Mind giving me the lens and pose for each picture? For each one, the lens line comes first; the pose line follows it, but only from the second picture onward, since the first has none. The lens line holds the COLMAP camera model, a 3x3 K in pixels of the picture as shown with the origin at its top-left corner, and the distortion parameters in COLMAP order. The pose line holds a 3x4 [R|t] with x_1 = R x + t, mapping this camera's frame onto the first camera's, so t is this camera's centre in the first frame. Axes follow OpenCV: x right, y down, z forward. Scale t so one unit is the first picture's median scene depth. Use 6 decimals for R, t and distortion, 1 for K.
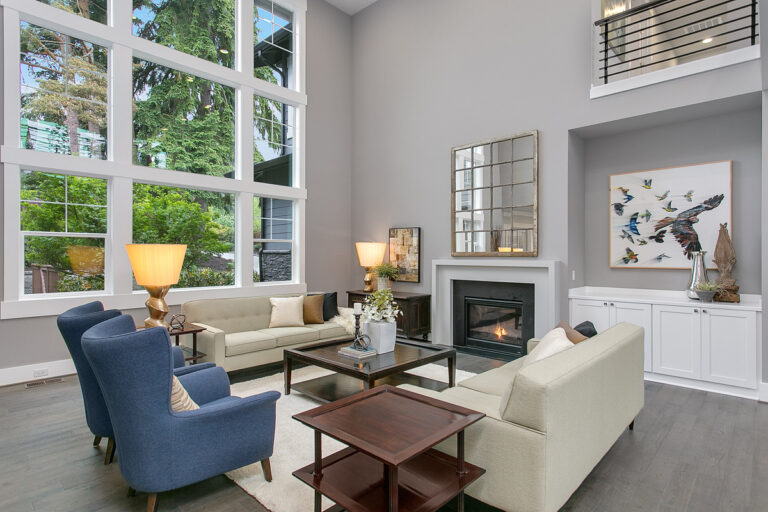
lens RADIAL K [[395.1, 0, 392.0], [0, 395.1, 255.5], [0, 0, 1]] dist [0.001921, 0.000321]
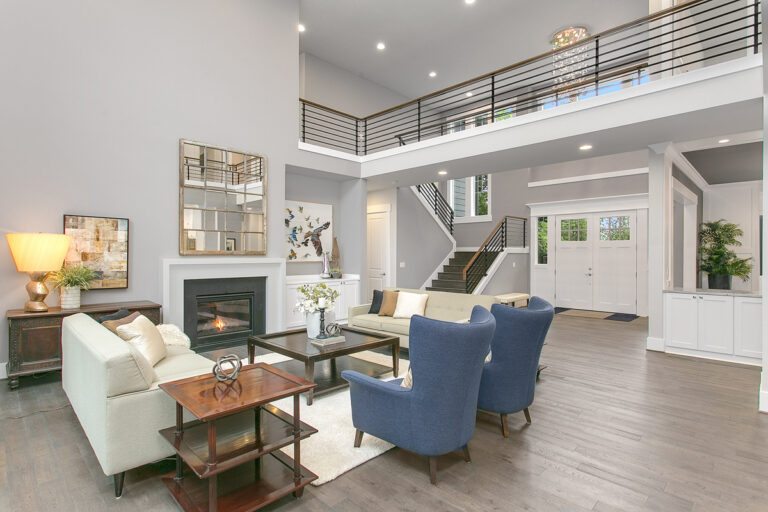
lens RADIAL K [[395.1, 0, 392.0], [0, 395.1, 255.5], [0, 0, 1]] dist [0.001921, 0.000321]
pose [[0.026140, -0.006686, 0.999636, -0.913775], [-0.005031, 0.999964, 0.006820, -0.006995], [-0.999646, -0.005207, 0.026106, 0.569332]]
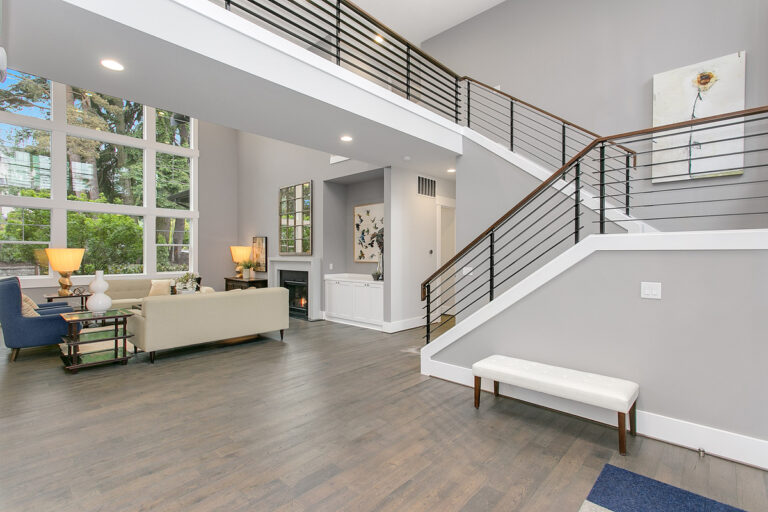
lens RADIAL K [[351.0, 0, 384.0], [0, 351.0, 256.0], [0, 0, 1]] dist [0.024466, -0.000002]
pose [[0.999897, -0.000307, -0.014318, 0.713257], [0.000370, 0.999990, 0.004419, -0.000830], [0.014316, -0.004424, 0.999888, -0.502569]]
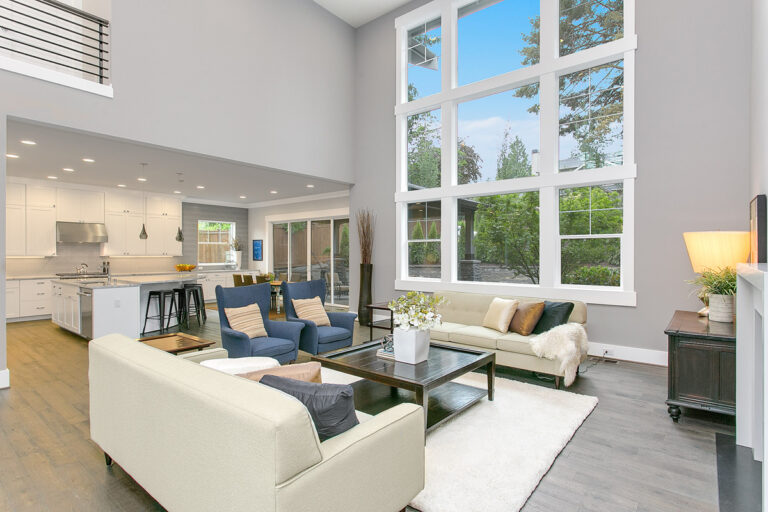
lens RADIAL K [[395.1, 0, 392.0], [0, 395.1, 255.5], [0, 0, 1]] dist [0.001921, 0.000321]
pose [[0.069556, 0.001336, -0.997577, 0.657294], [0.002855, 0.999995, 0.001538, 0.001199], [0.997574, -0.002955, 0.069551, 0.681438]]
